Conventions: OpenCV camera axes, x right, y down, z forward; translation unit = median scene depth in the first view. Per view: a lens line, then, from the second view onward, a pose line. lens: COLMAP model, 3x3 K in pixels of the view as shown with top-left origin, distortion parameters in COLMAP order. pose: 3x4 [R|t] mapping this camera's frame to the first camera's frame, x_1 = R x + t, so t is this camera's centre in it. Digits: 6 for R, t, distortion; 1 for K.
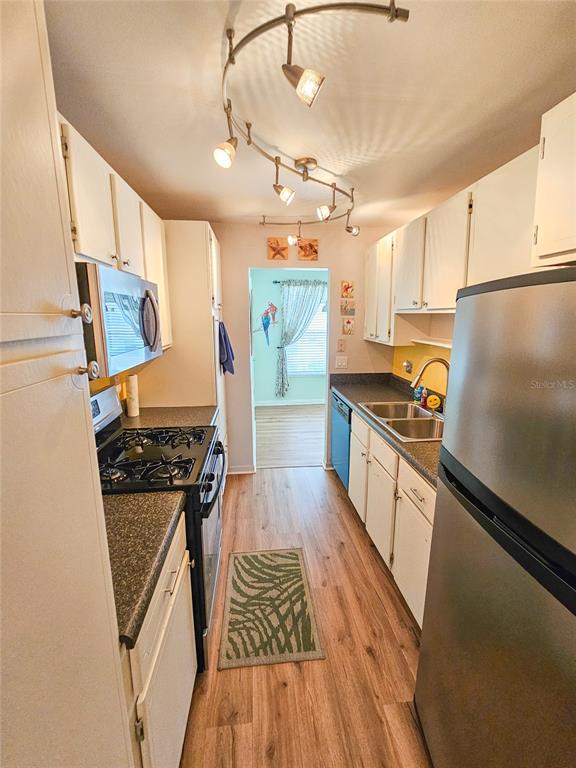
lens RADIAL K [[338.1, 0, 291.1], [0, 338.1, 381.4], [0, 0, 1]] dist [0.004192, 0.000089]
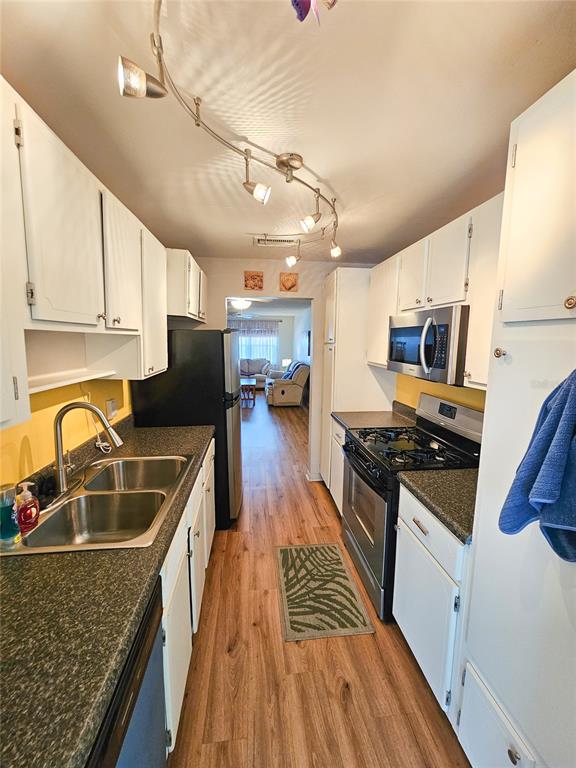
lens RADIAL K [[315.4, 0, 286.6], [0, 315.4, 380.0], [0, 0, 1]] dist [-0.000978, -0.001913]
pose [[-0.999950, -0.009870, -0.001687, 0.042705], [-0.009894, 0.948090, 0.317848, -0.341444], [-0.001538, 0.317849, -0.948140, 1.738332]]
